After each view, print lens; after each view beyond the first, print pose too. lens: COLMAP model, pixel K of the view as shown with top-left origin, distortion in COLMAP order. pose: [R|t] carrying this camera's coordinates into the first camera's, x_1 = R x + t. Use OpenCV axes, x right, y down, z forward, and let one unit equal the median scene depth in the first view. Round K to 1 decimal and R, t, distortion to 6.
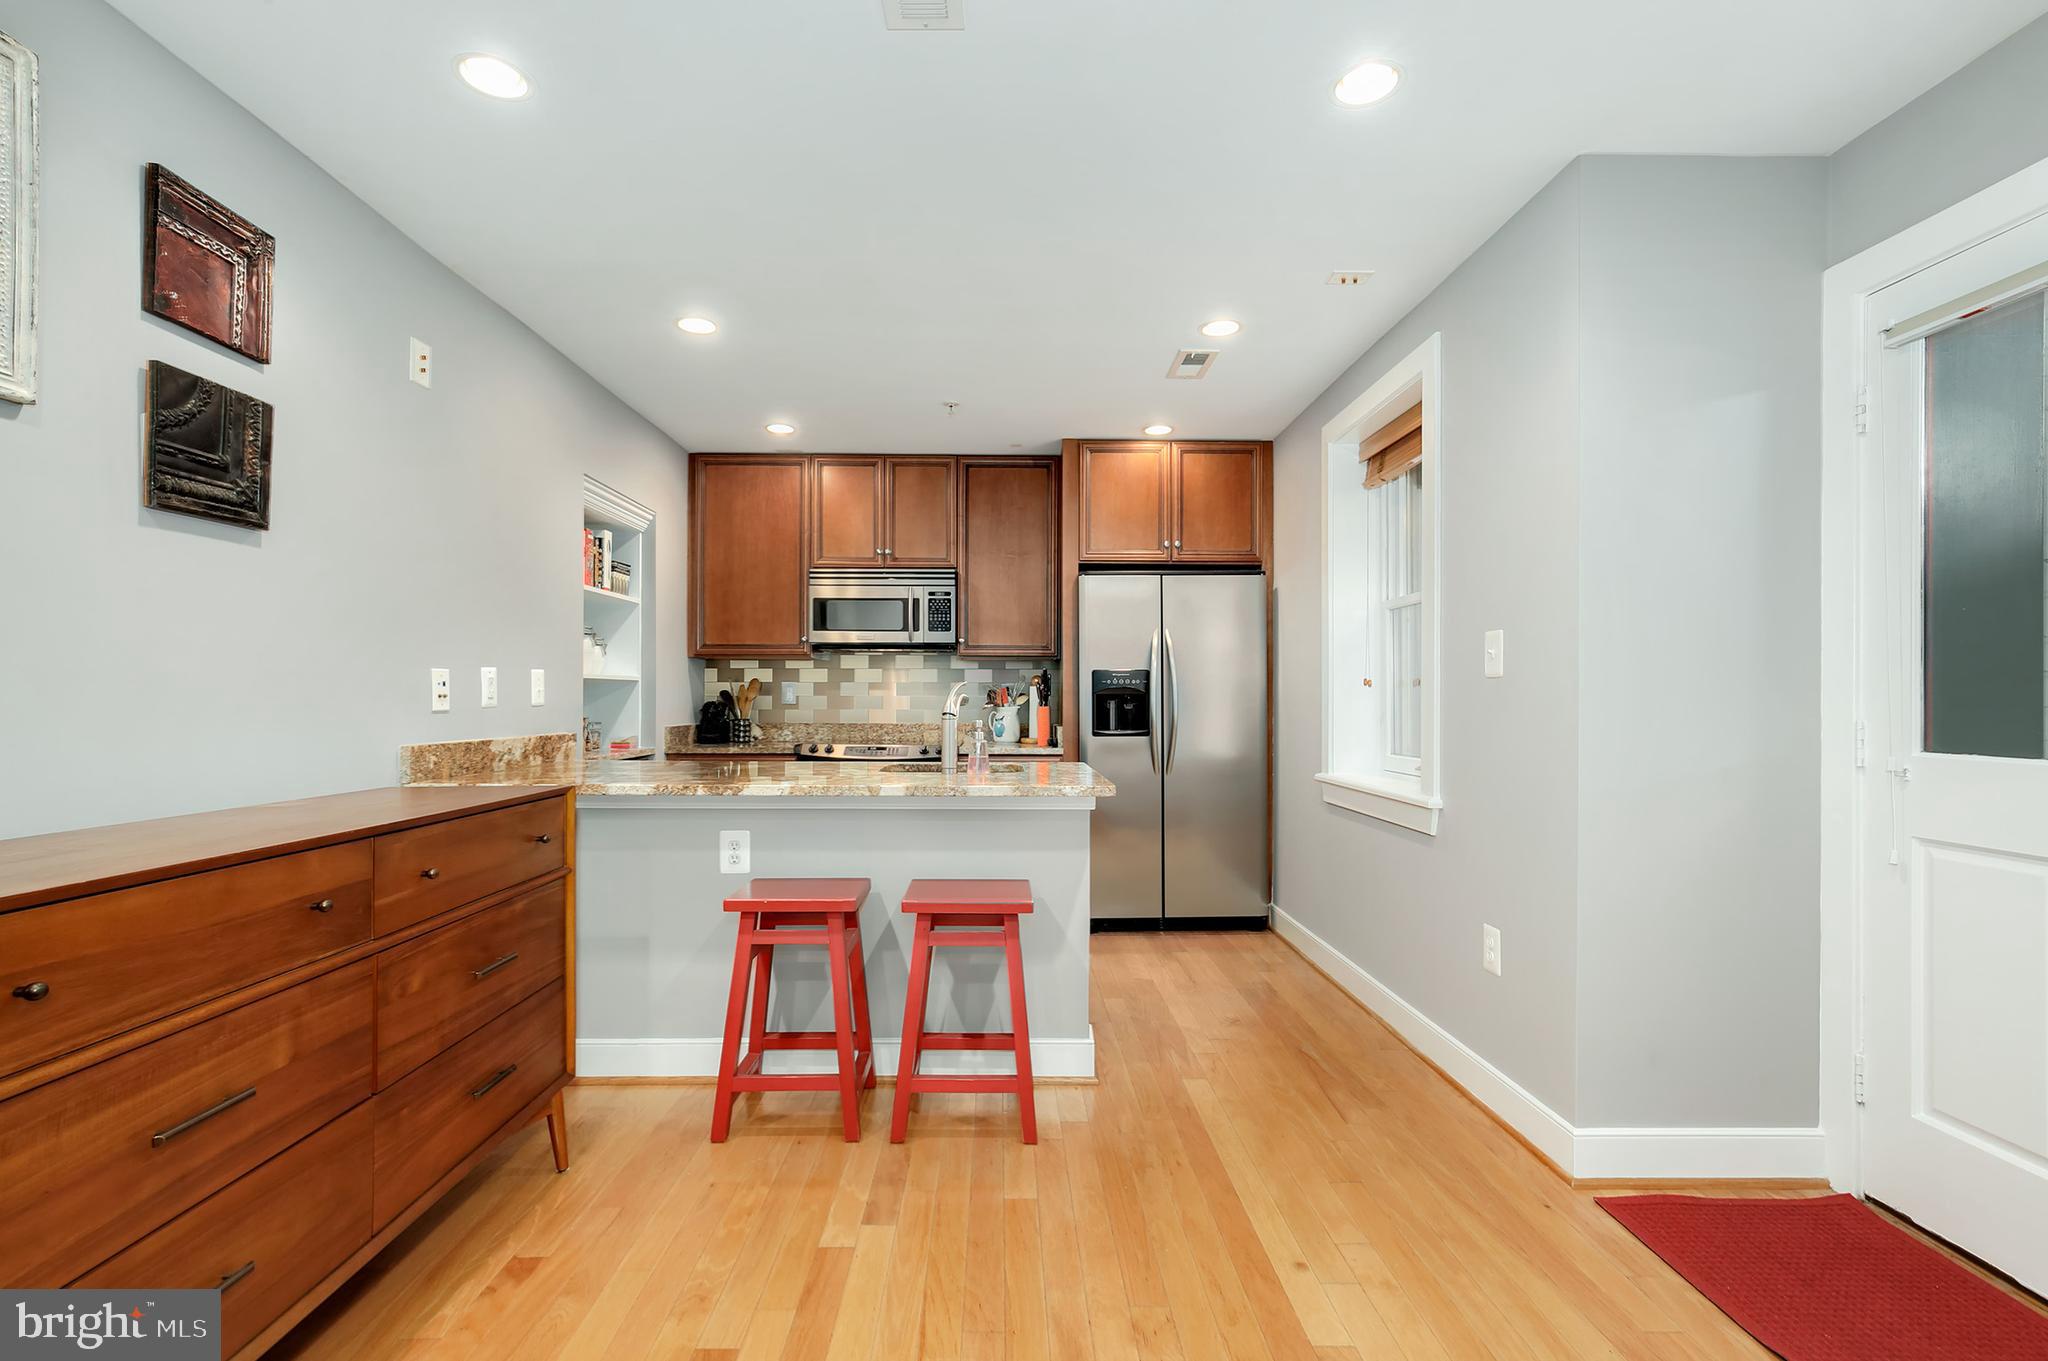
lens RADIAL K [[931.3, 0, 1012.1], [0, 931.3, 695.9], [0, 0, 1]] dist [0.005817, 0.000867]
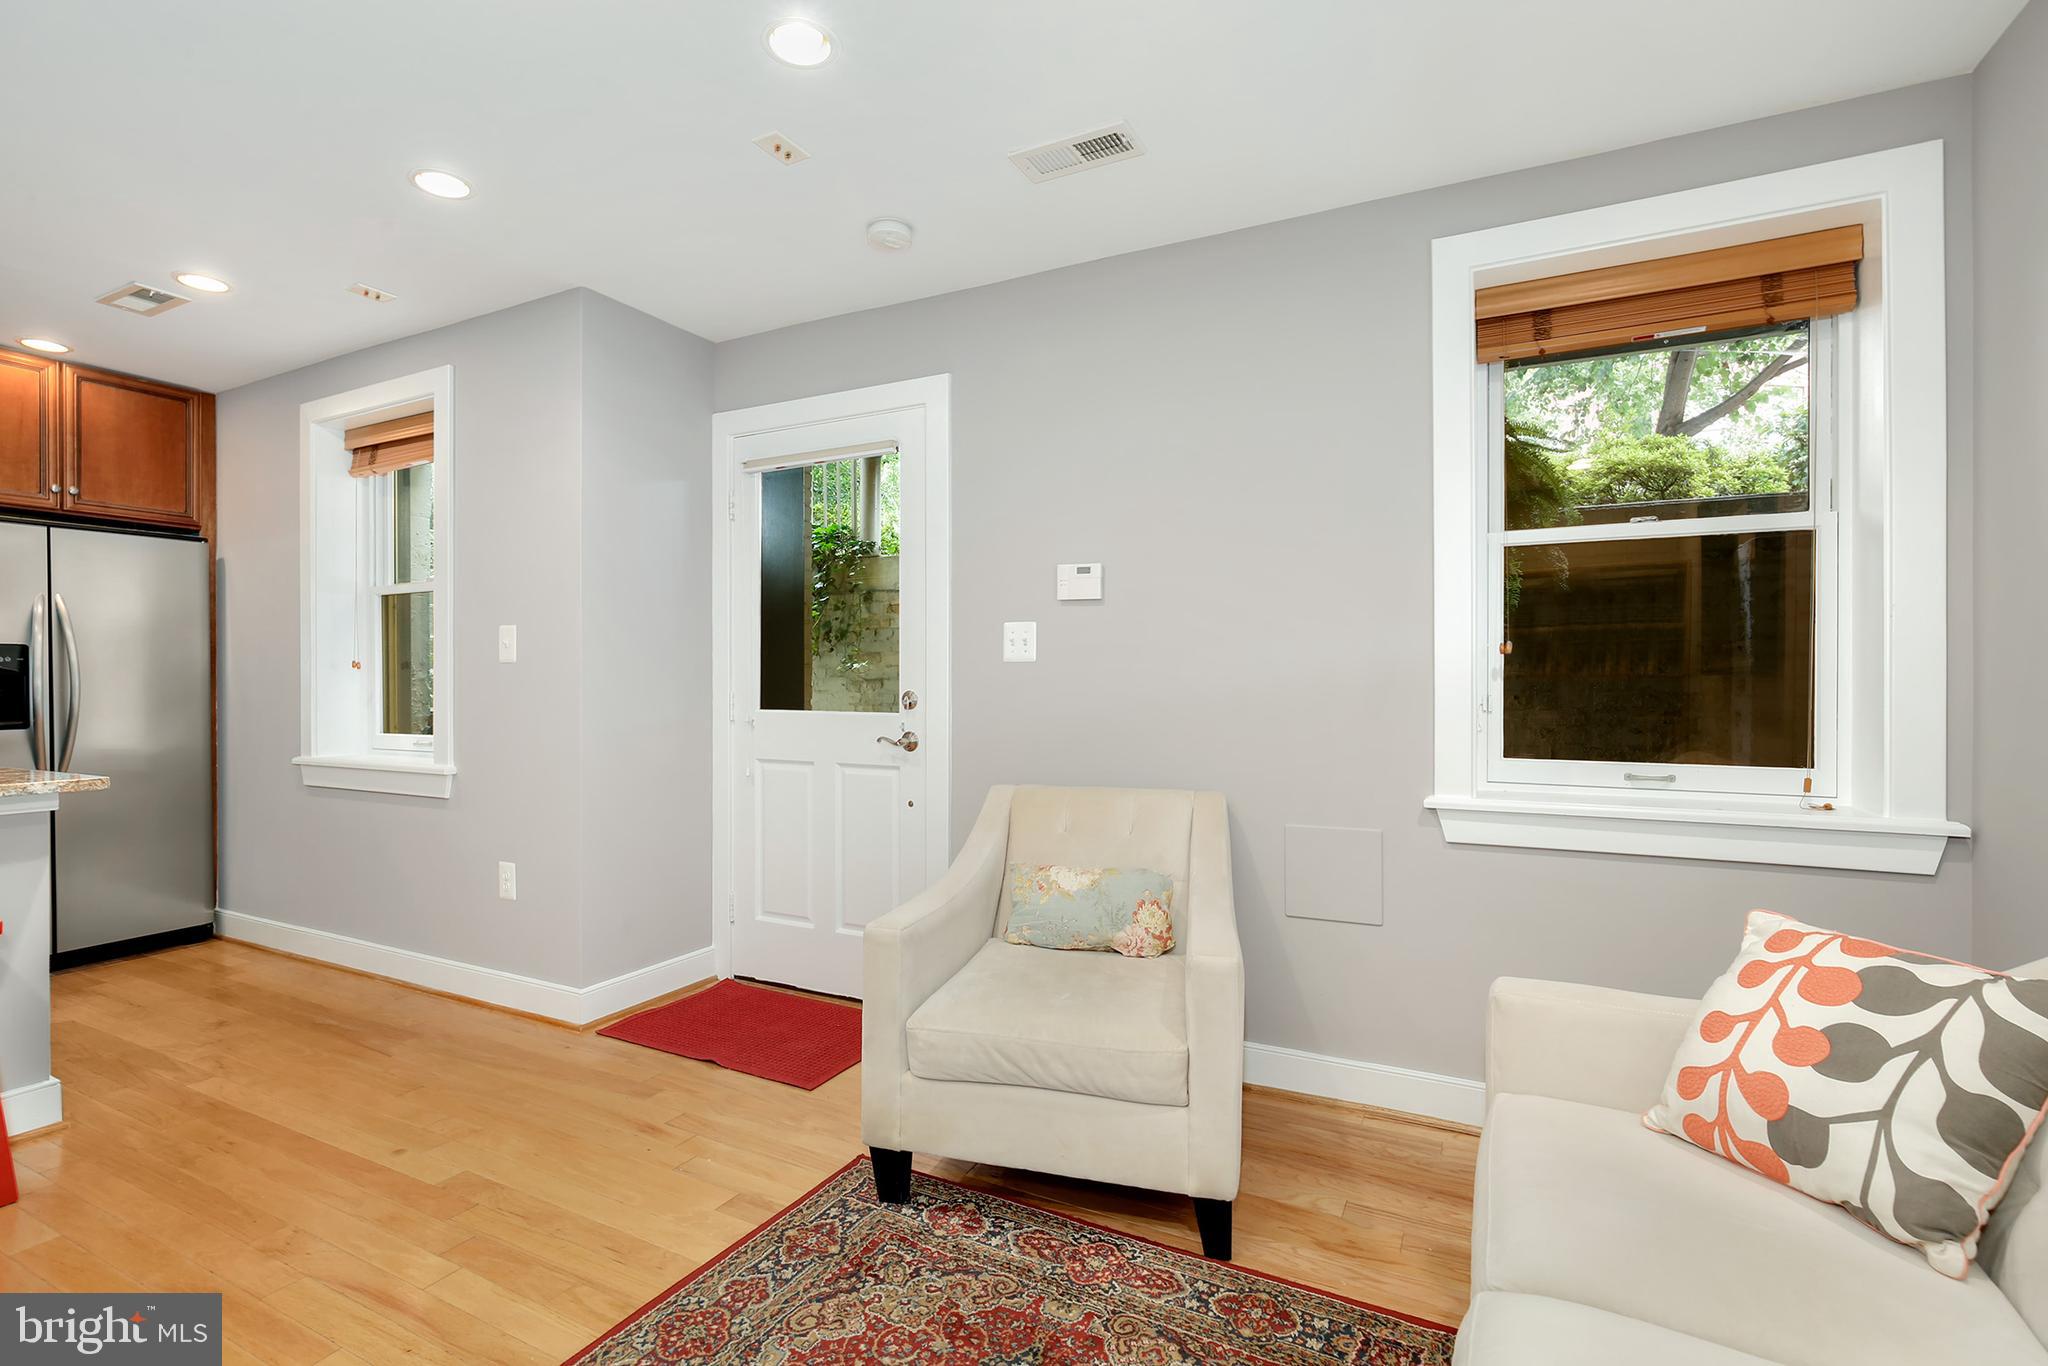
lens RADIAL K [[942.4, 0, 1020.7], [0, 942.4, 686.6], [0, 0, 1]] dist [-0.015413, 0.004244]
pose [[0.468922, -0.006381, 0.883216, -0.154287], [0.000034, 0.999974, 0.007207, 0.001719], [-0.883239, -0.003350, 0.468910, -0.110650]]
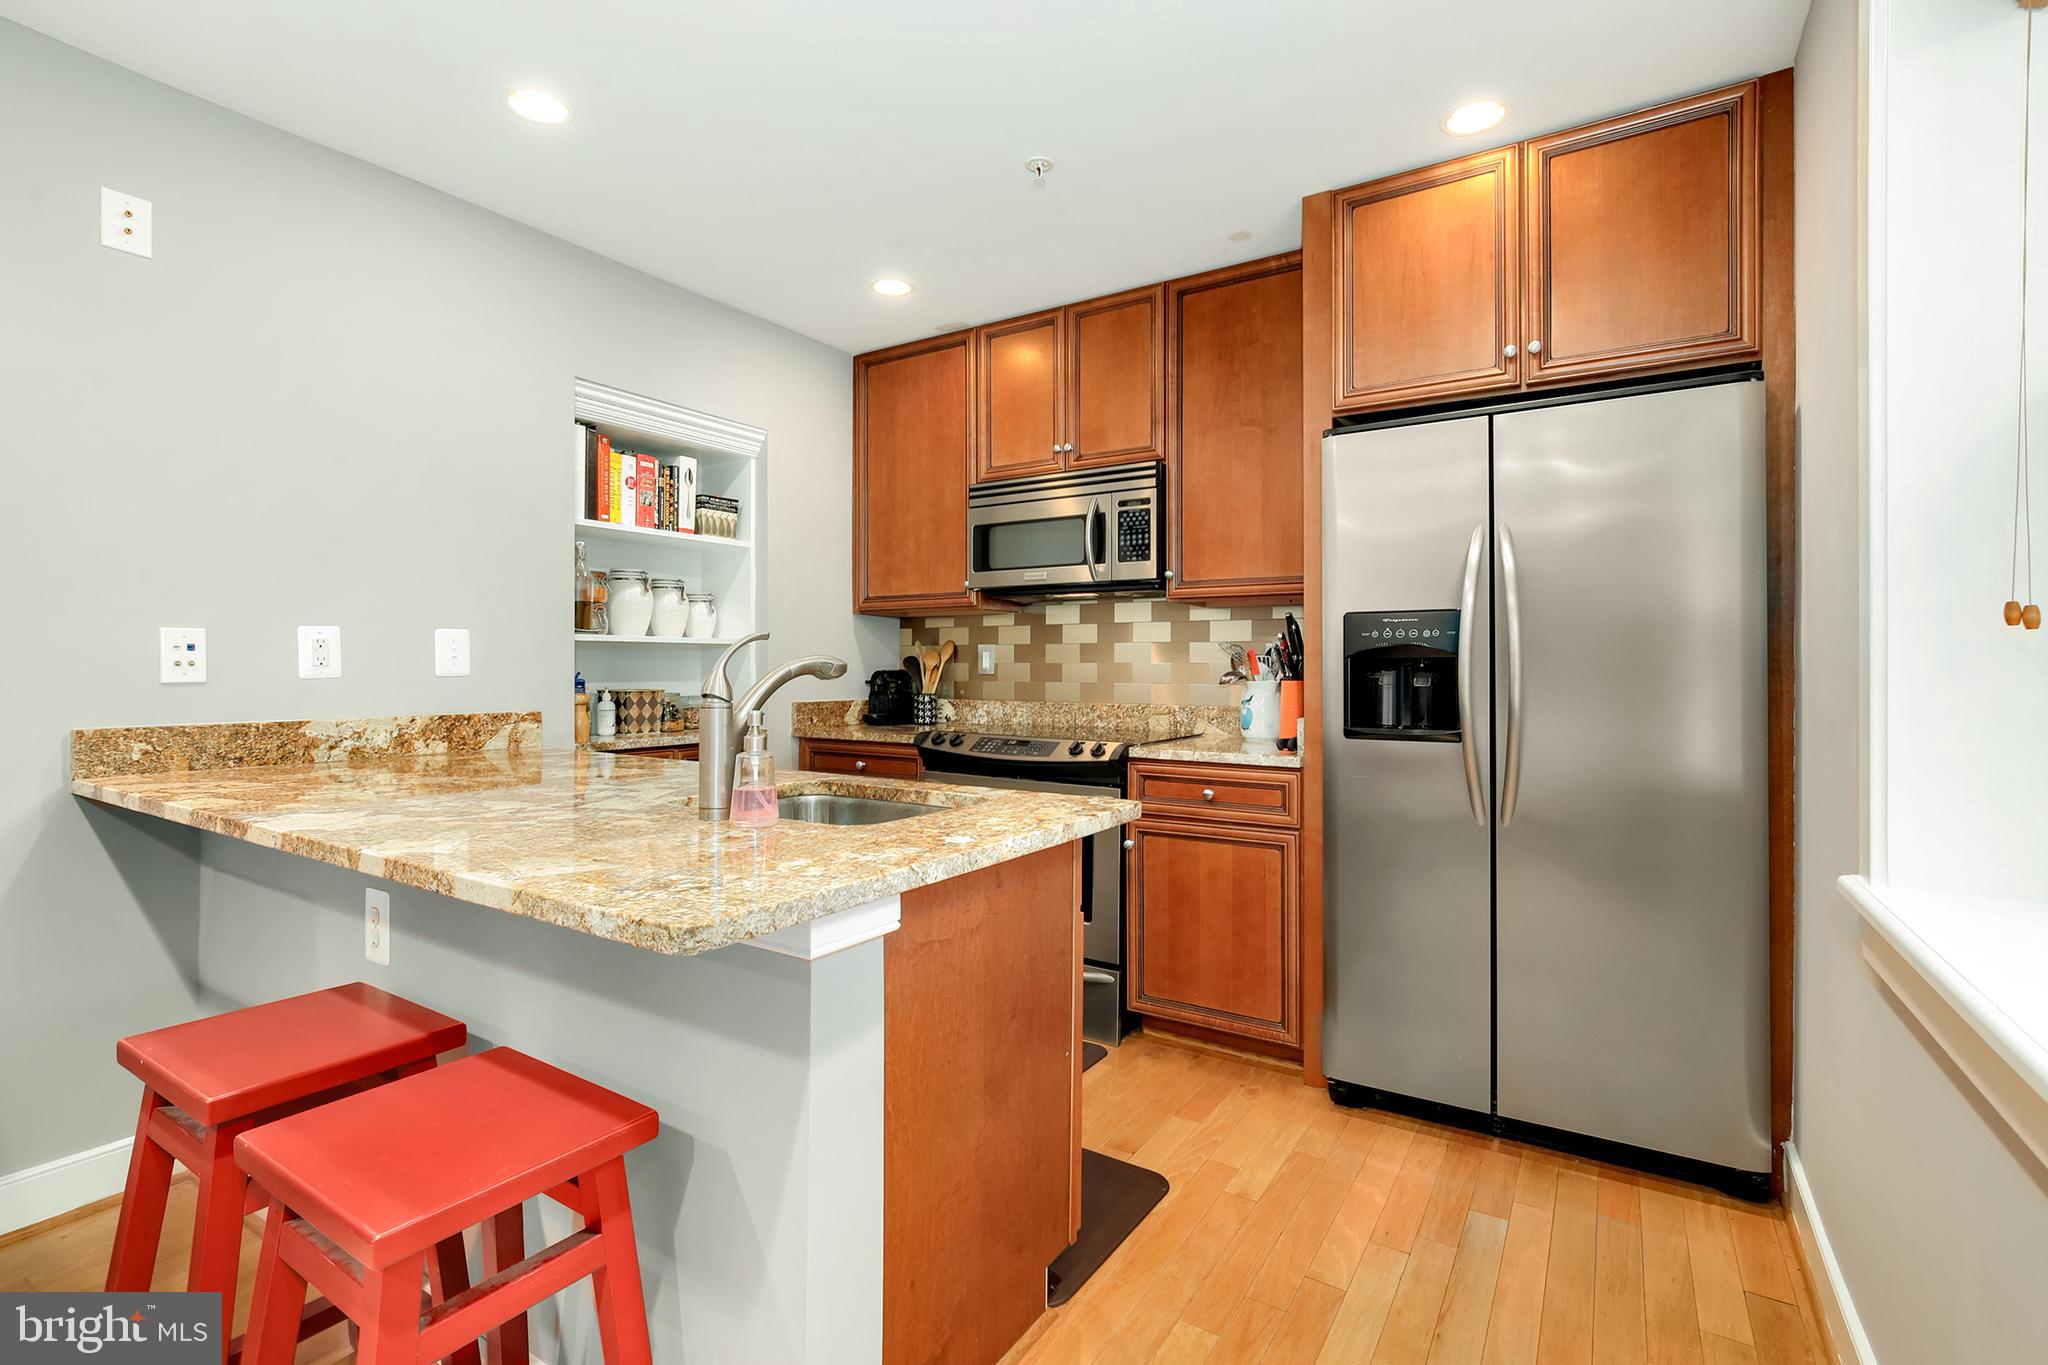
lens RADIAL K [[935.7, 0, 1012.3], [0, 935.7, 666.6], [0, 0, 1]] dist [-0.002551, 0.000461]
pose [[0.830401, -0.000628, -0.557166, 0.224676], [0.001837, 0.999997, 0.001612, 0.001675], [0.557163, -0.002362, 0.830400, 0.449944]]
